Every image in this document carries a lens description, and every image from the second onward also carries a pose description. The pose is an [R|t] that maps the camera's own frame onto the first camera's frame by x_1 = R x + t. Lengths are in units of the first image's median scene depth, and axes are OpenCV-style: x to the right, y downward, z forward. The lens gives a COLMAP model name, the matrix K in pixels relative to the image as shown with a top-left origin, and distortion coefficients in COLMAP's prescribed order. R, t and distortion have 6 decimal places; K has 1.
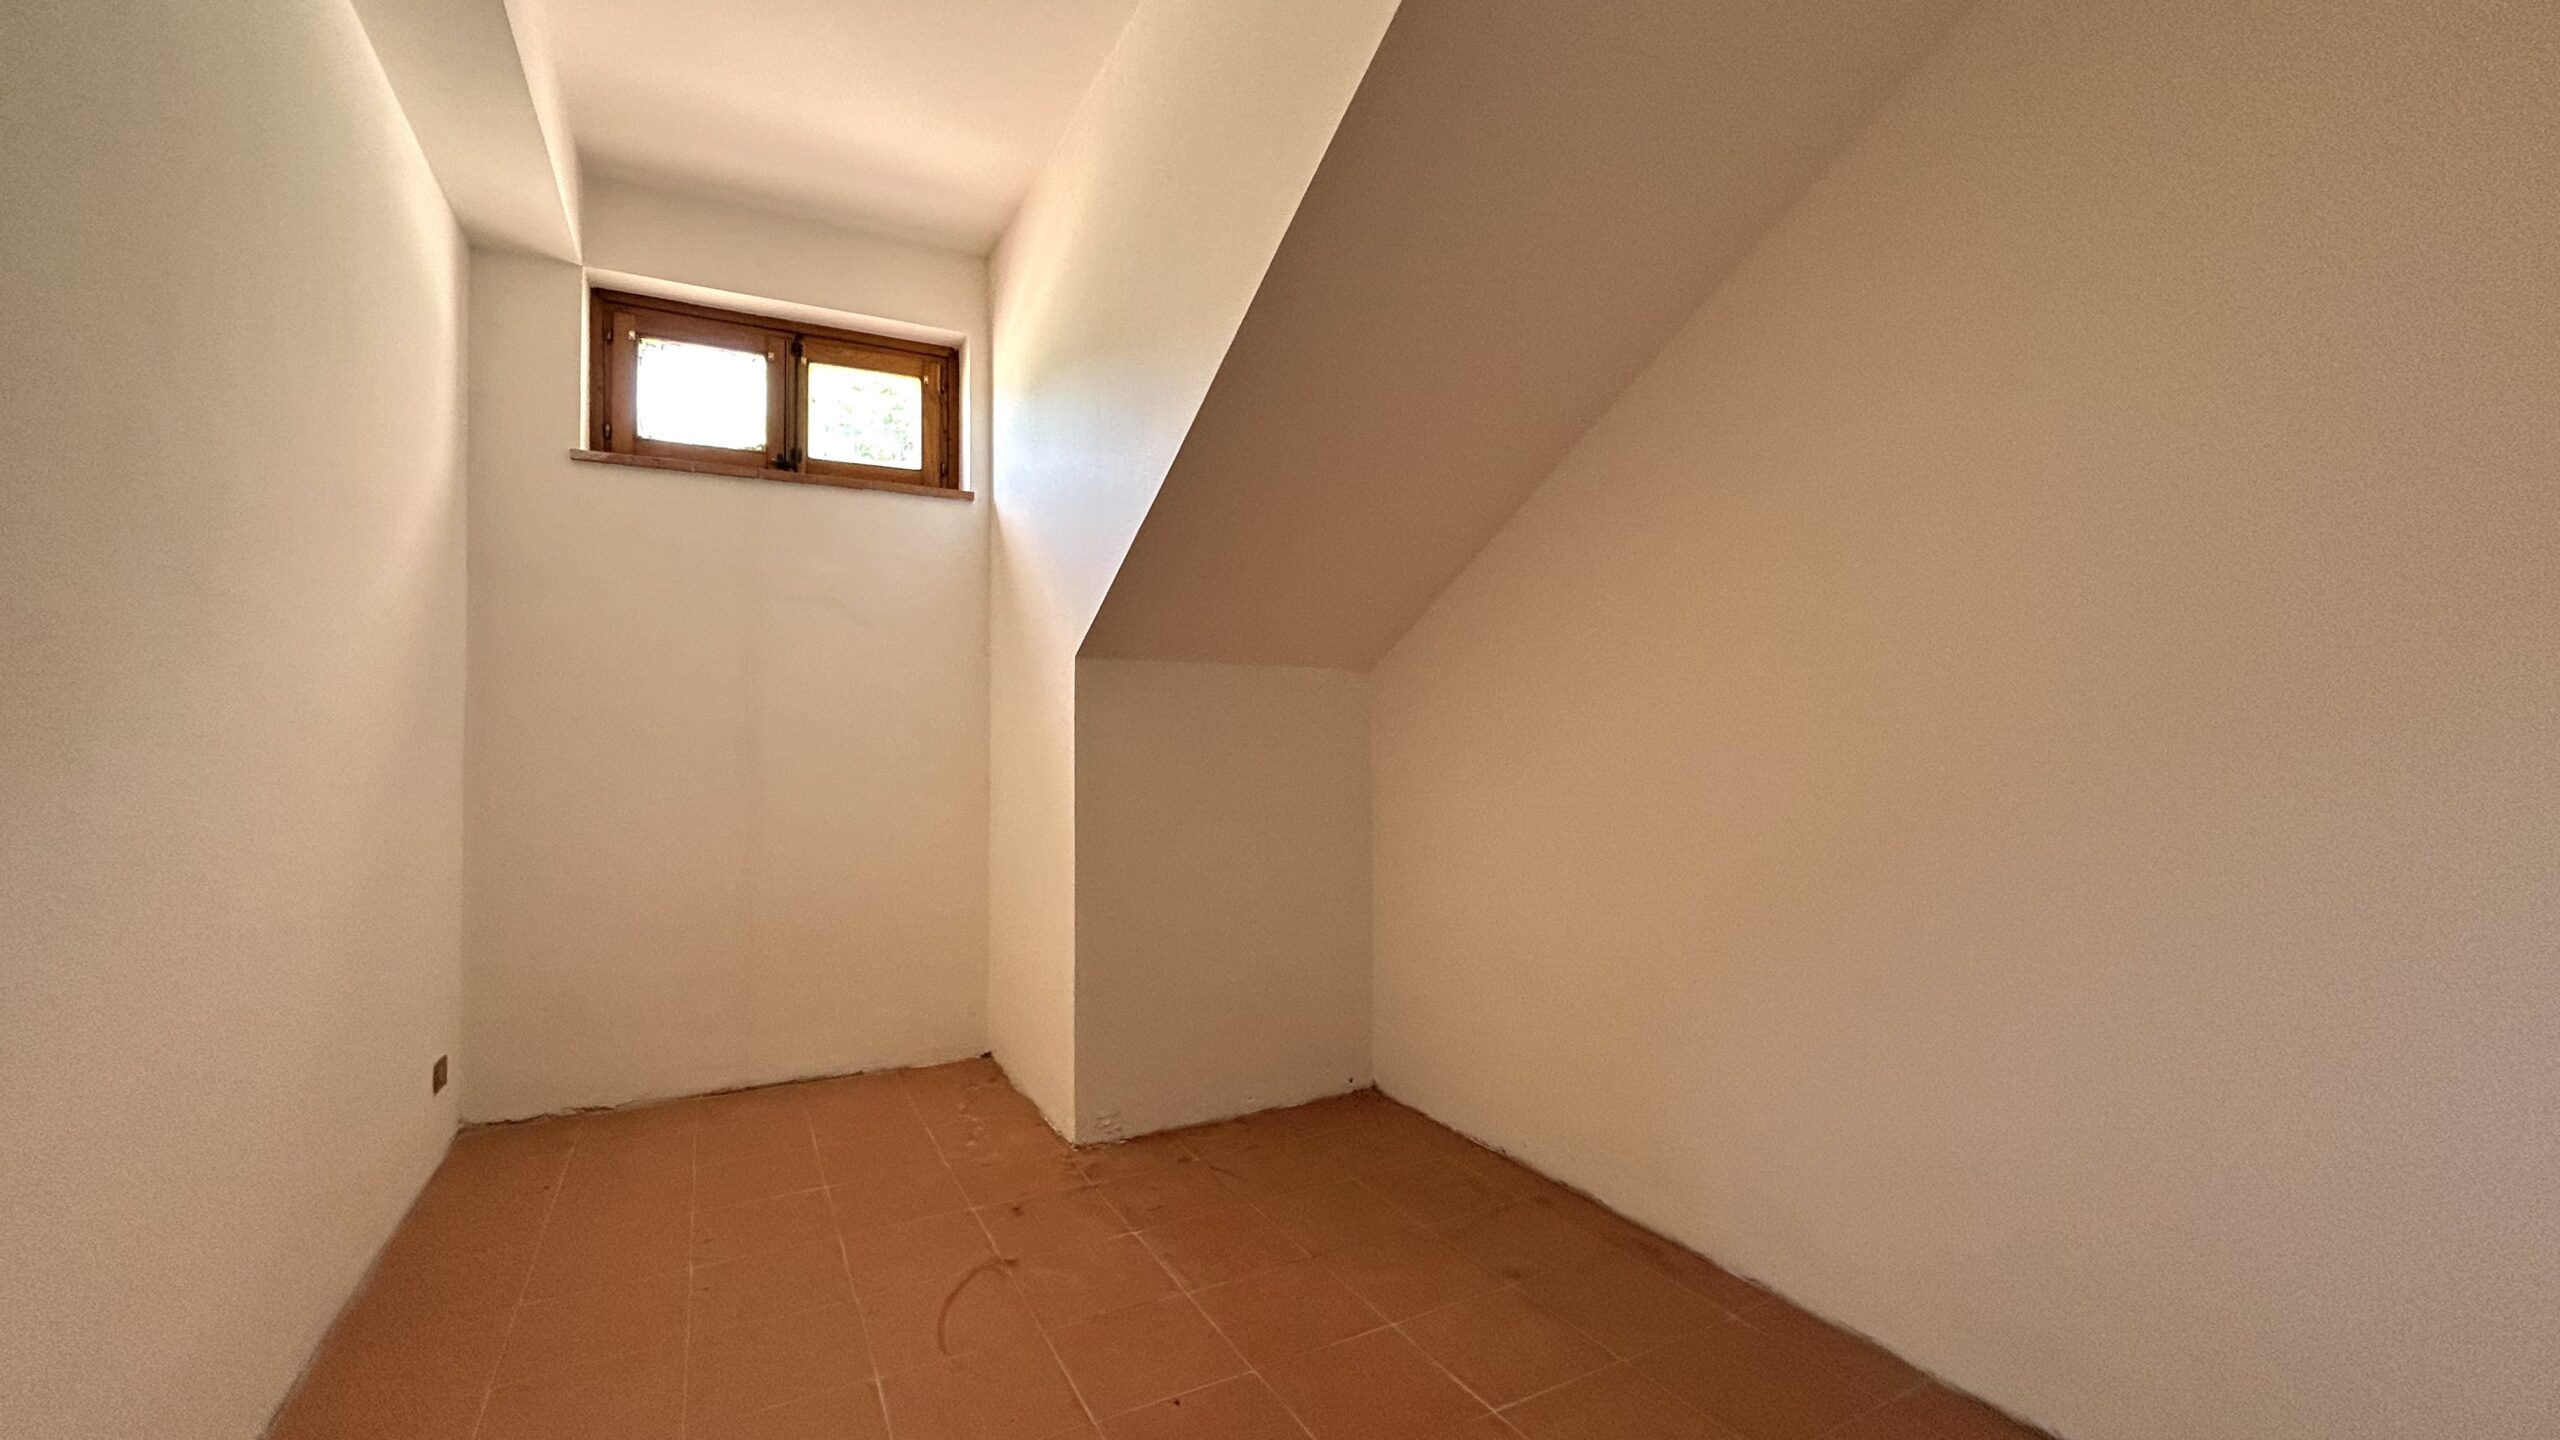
lens RADIAL K [[1051.1, 0, 1275.7], [0, 1051.1, 710.6], [0, 0, 1]] dist [-0.000234, 0.000155]
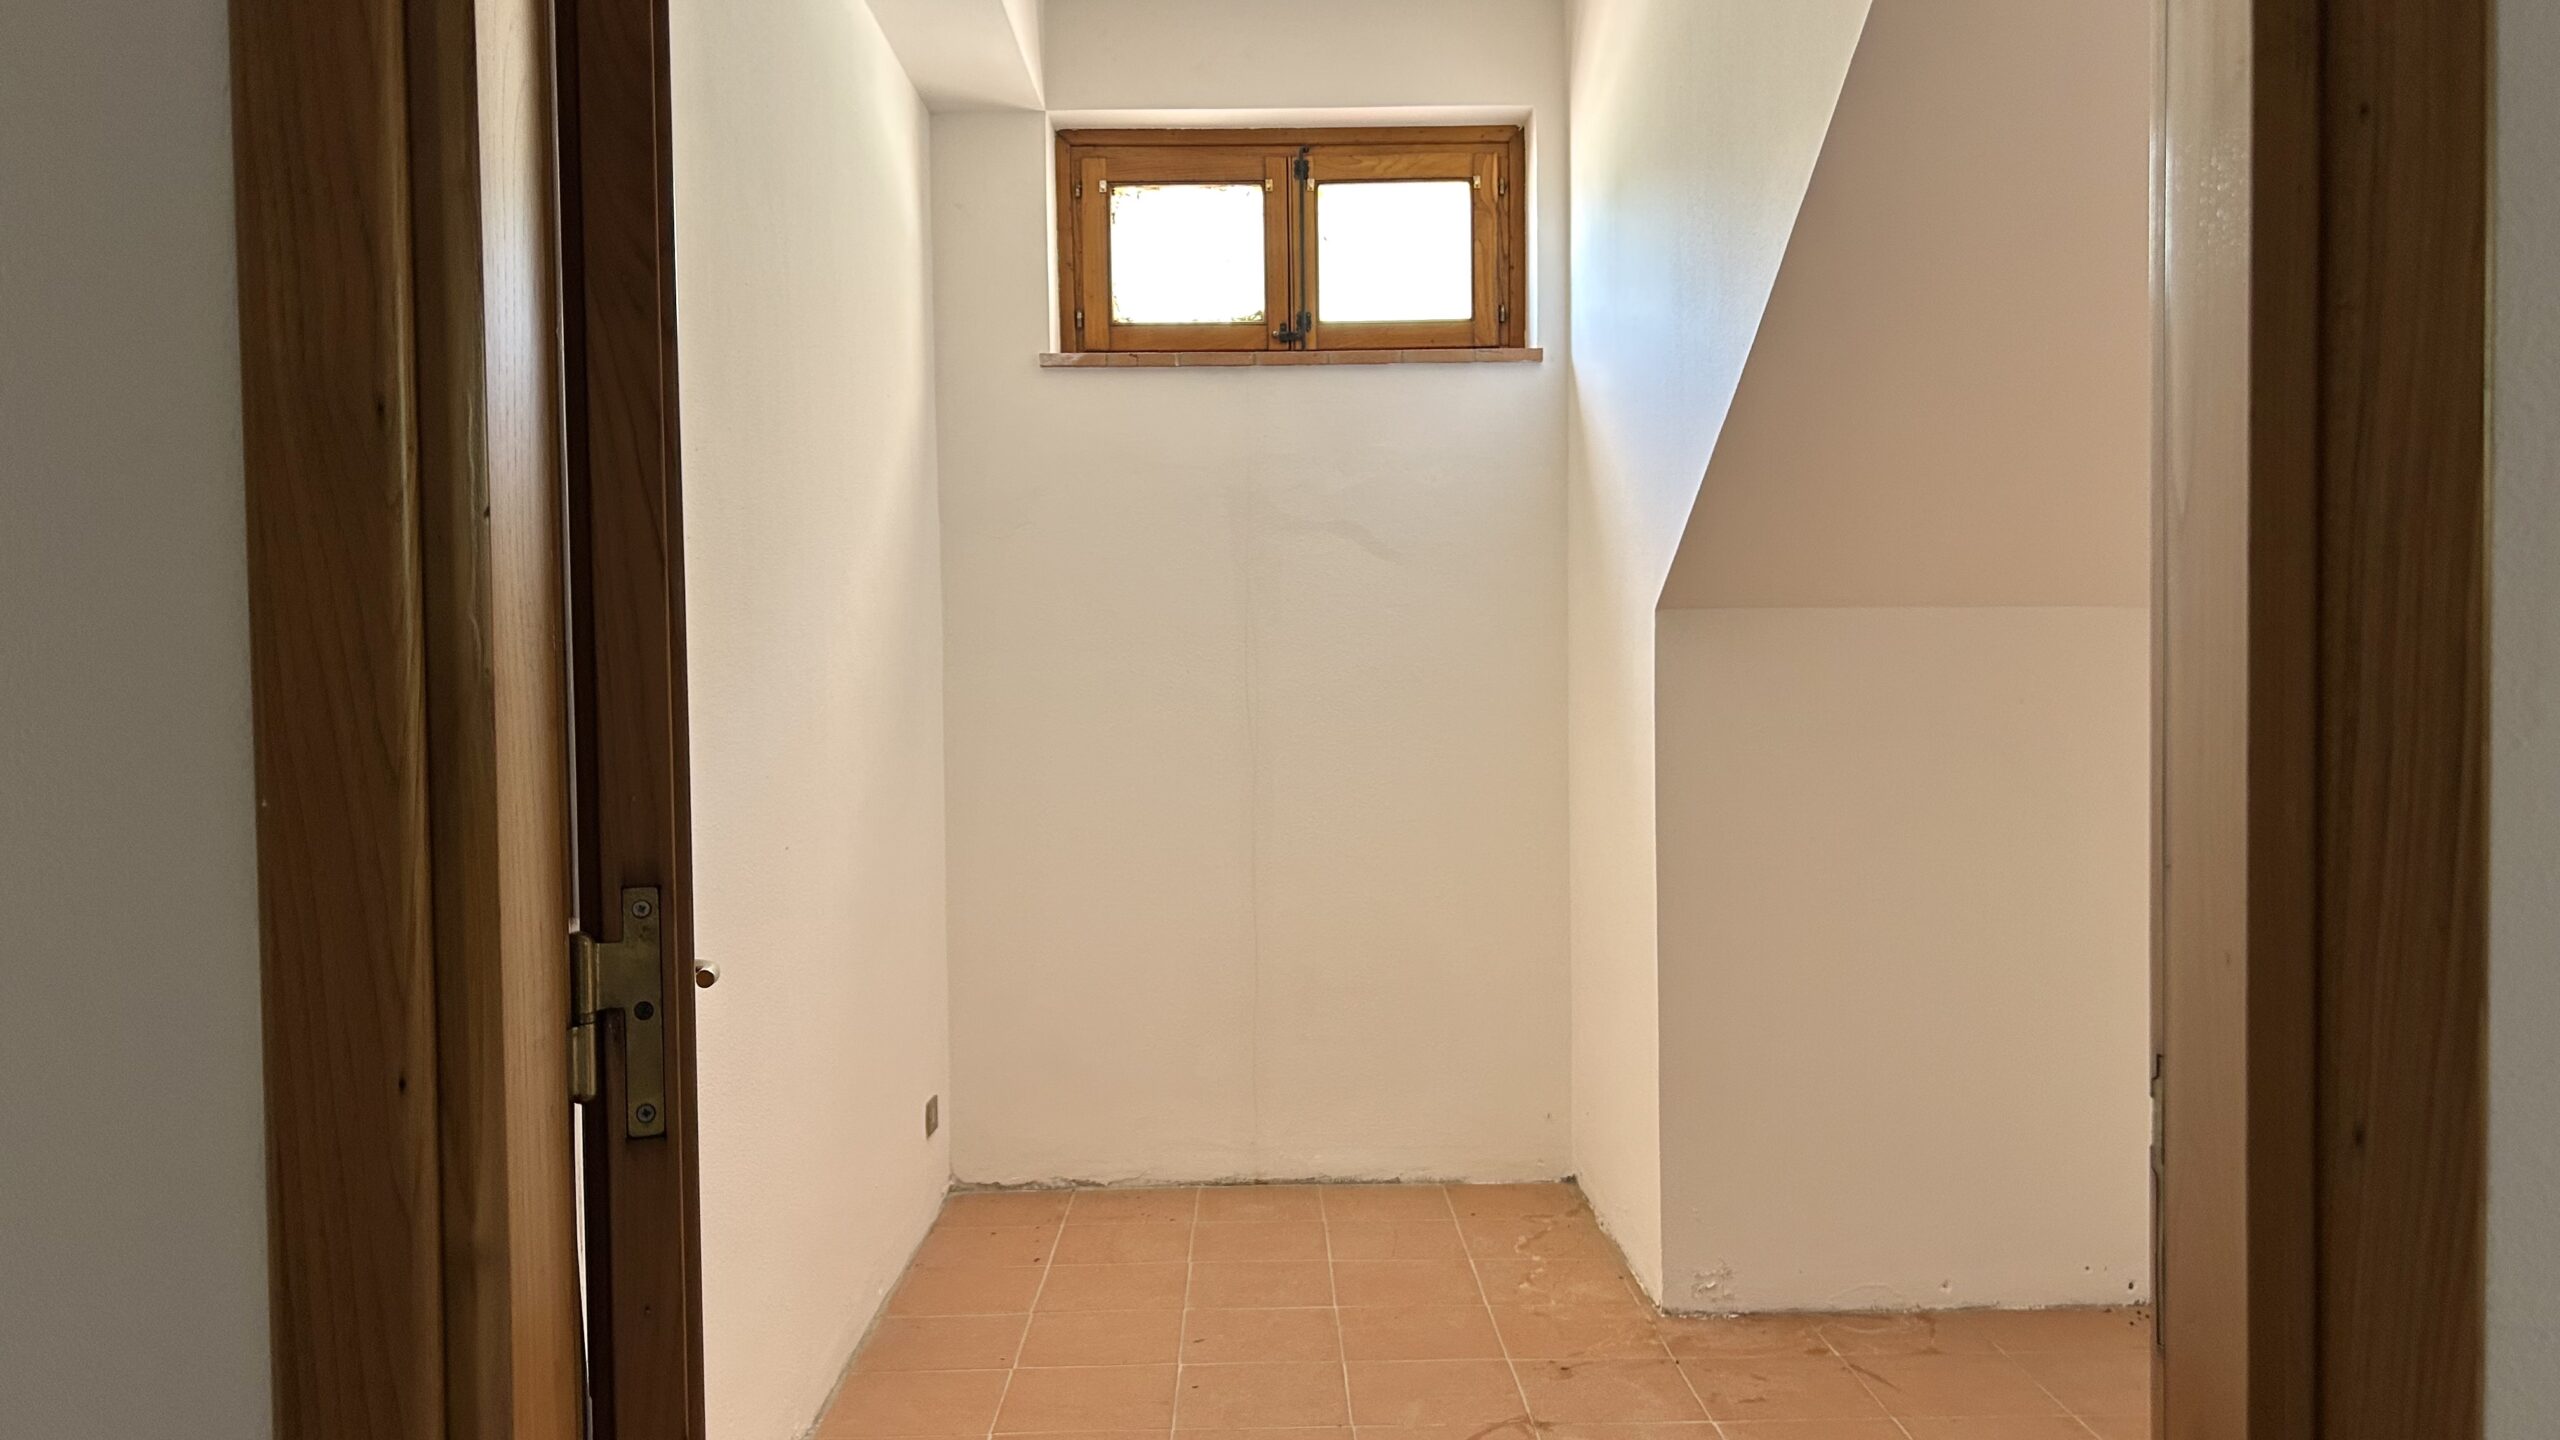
lens RADIAL K [[1941.6, 0, 1280.0], [0, 1941.6, 720.0], [0, 0, 1]] dist [0.080474, -0.000483]
pose [[0.886972, 0.002914, -0.461814, 0.160664], [0.021282, 0.998660, 0.047175, -0.038921], [0.461333, -0.051671, 0.885721, -0.220795]]
